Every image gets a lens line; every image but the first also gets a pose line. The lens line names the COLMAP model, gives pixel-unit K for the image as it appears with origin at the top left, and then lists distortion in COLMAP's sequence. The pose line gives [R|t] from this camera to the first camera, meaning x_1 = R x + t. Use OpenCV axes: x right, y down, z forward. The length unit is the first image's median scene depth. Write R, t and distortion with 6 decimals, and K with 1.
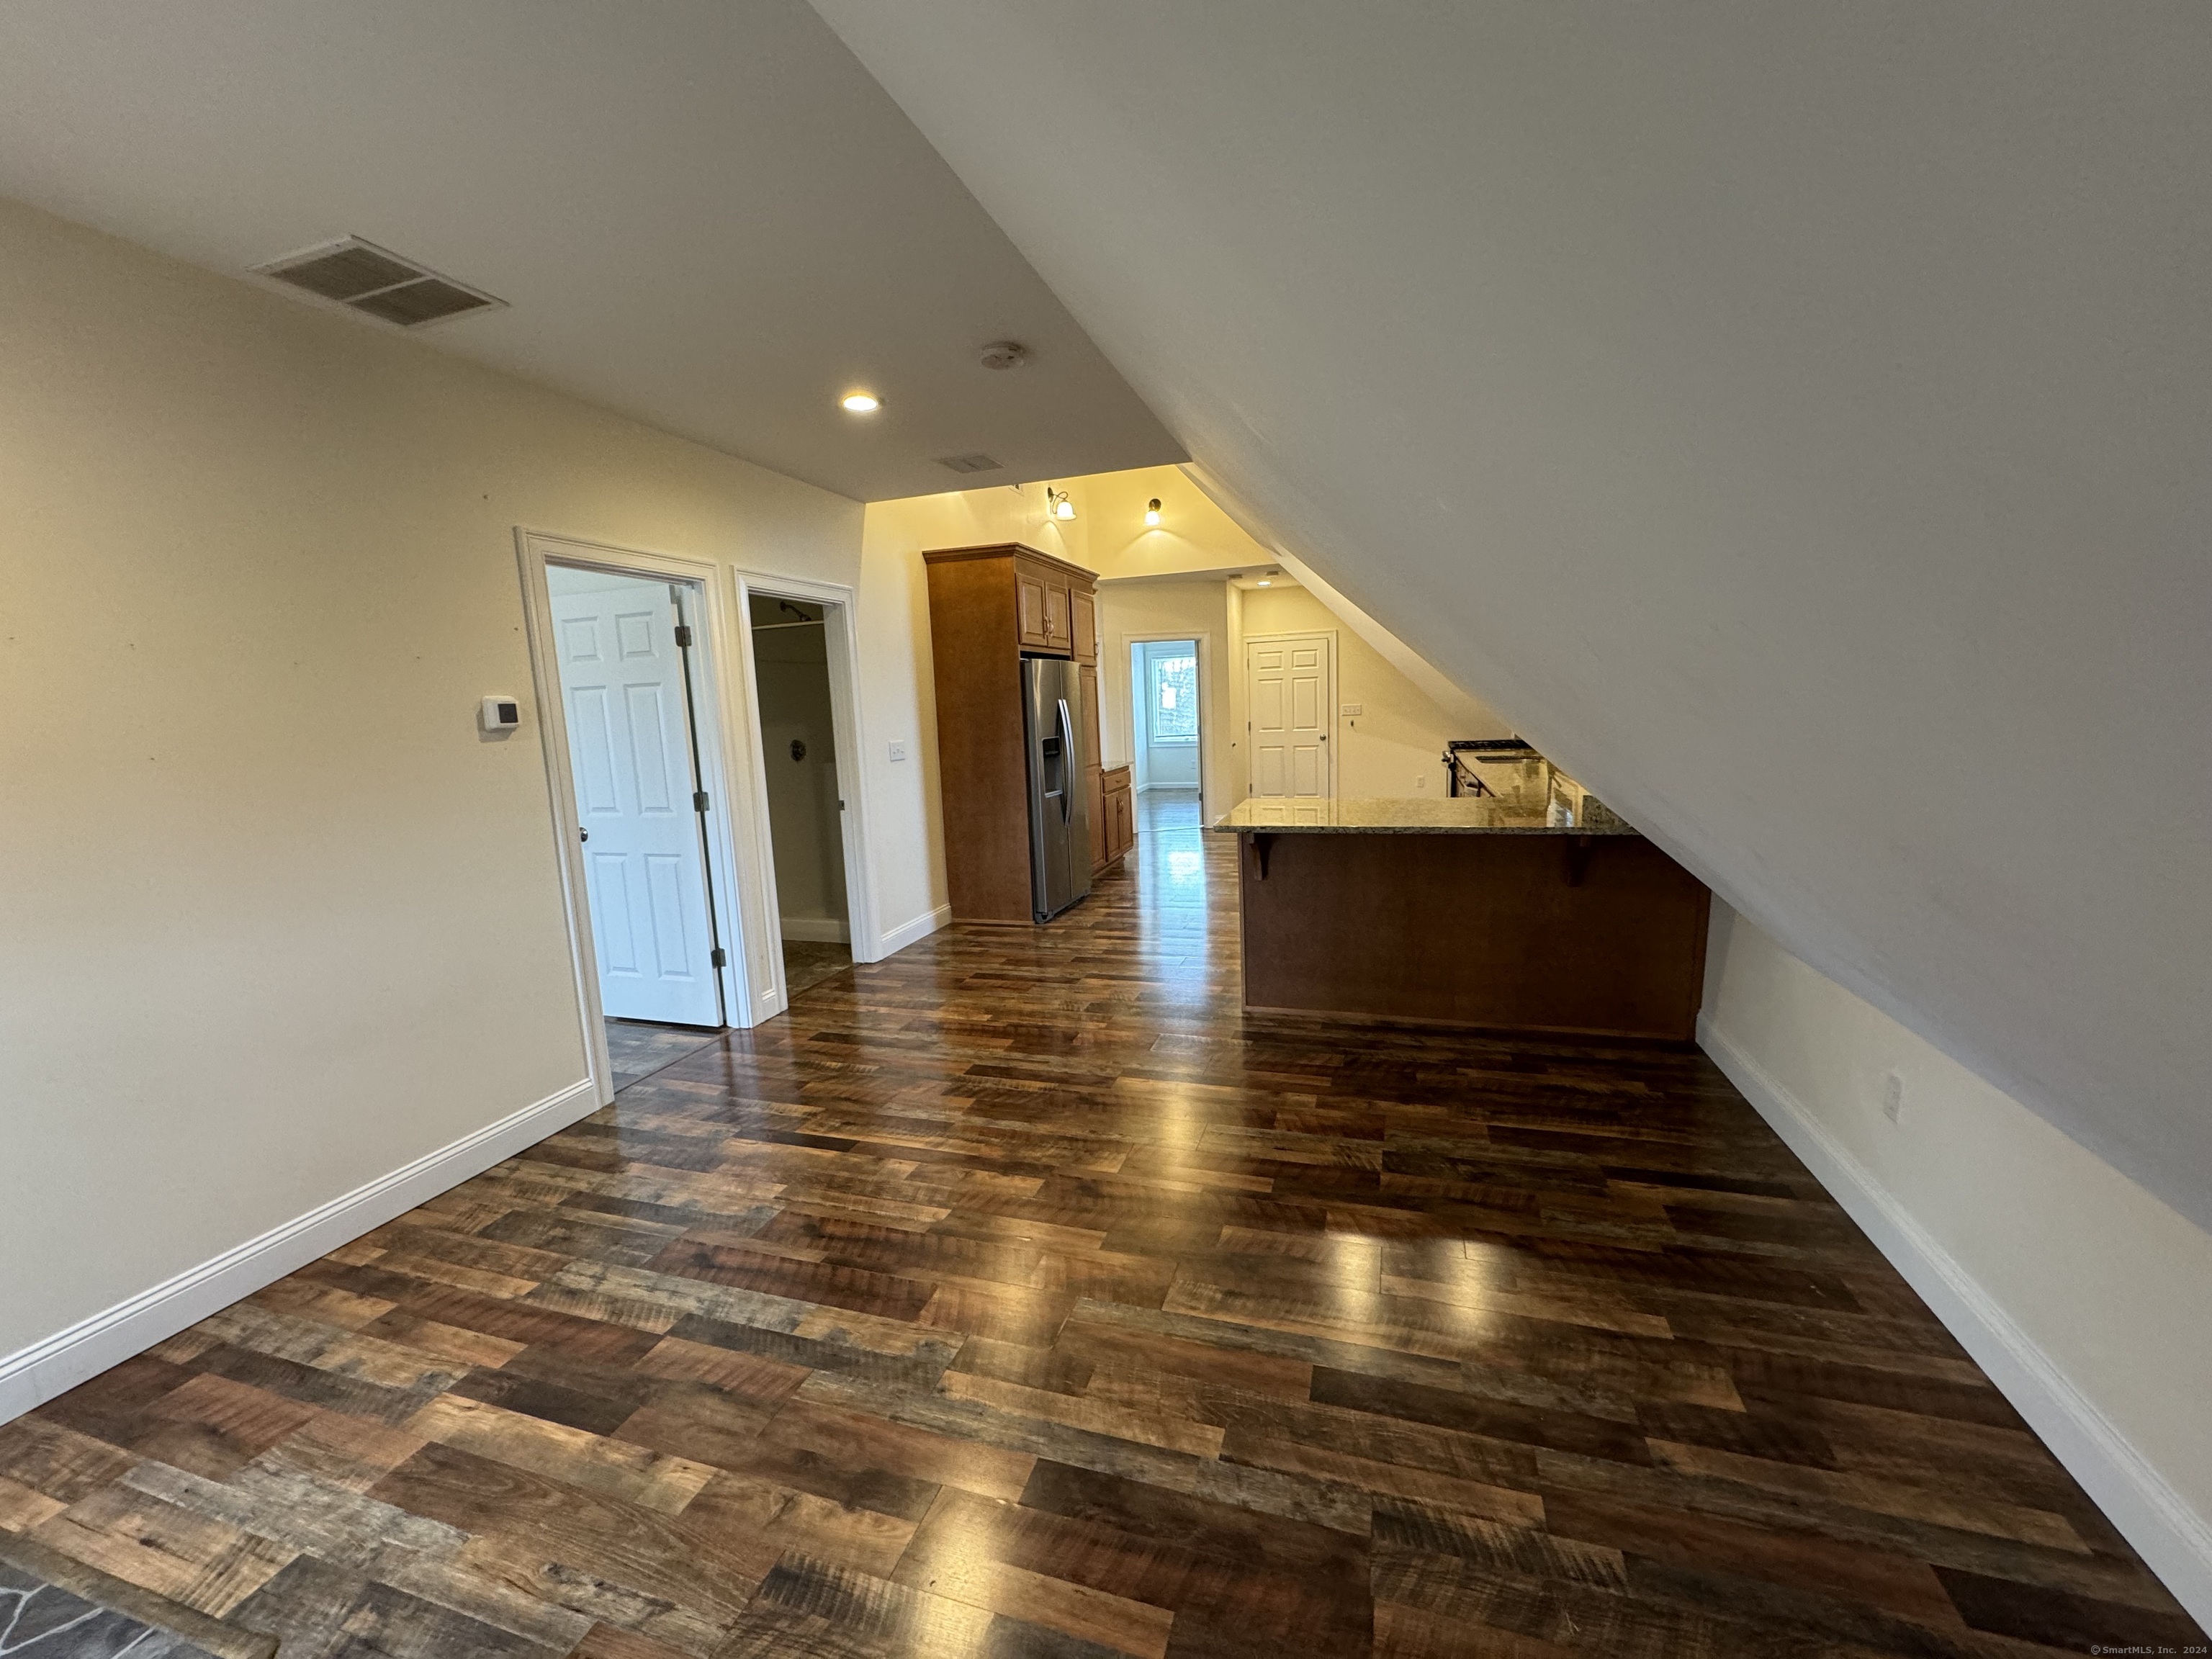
lens RADIAL K [[880.7, 0, 1112.2], [0, 880.7, 826.9], [0, 0, 1]] dist [-0.001596, -0.000033]
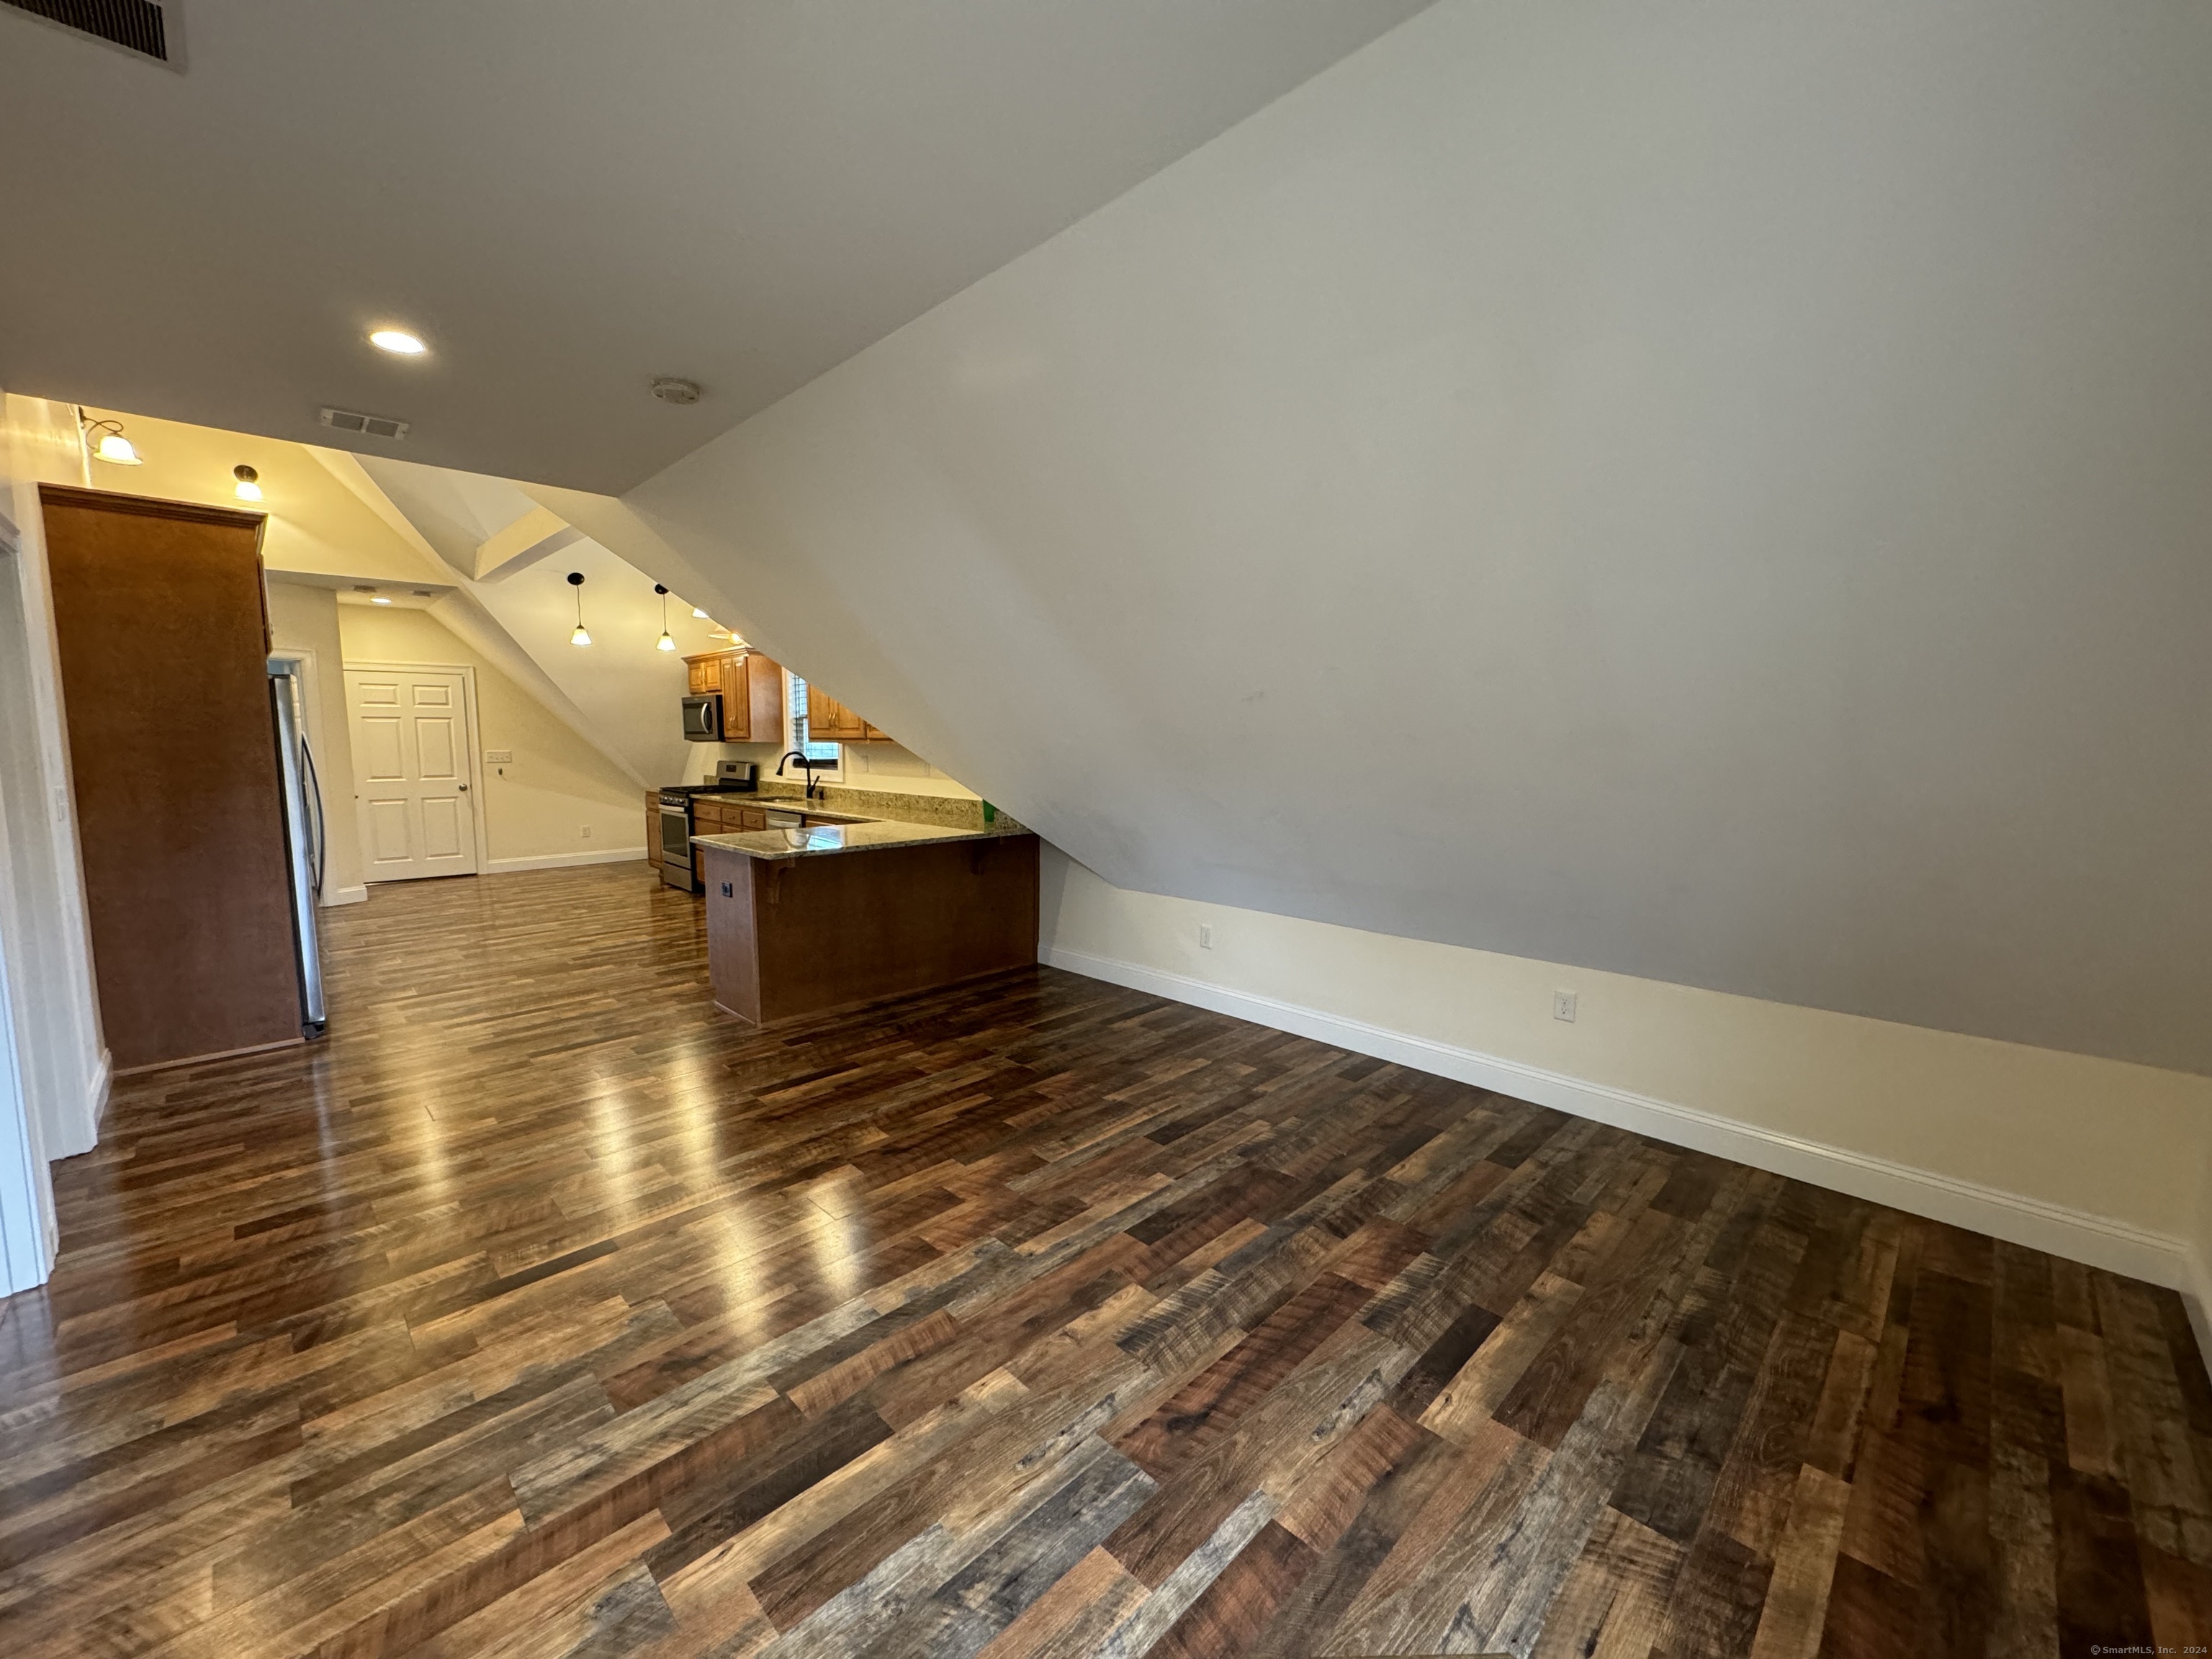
lens RADIAL K [[880.7, 0, 1109.2], [0, 880.7, 822.3], [0, 0, 1]] dist [-0.001596, -0.000033]
pose [[0.460047, -0.046651, 0.886668, -1.046374], [0.107485, 0.994201, -0.003460, 0.015443], [-0.881365, 0.096896, 0.462394, 0.189576]]
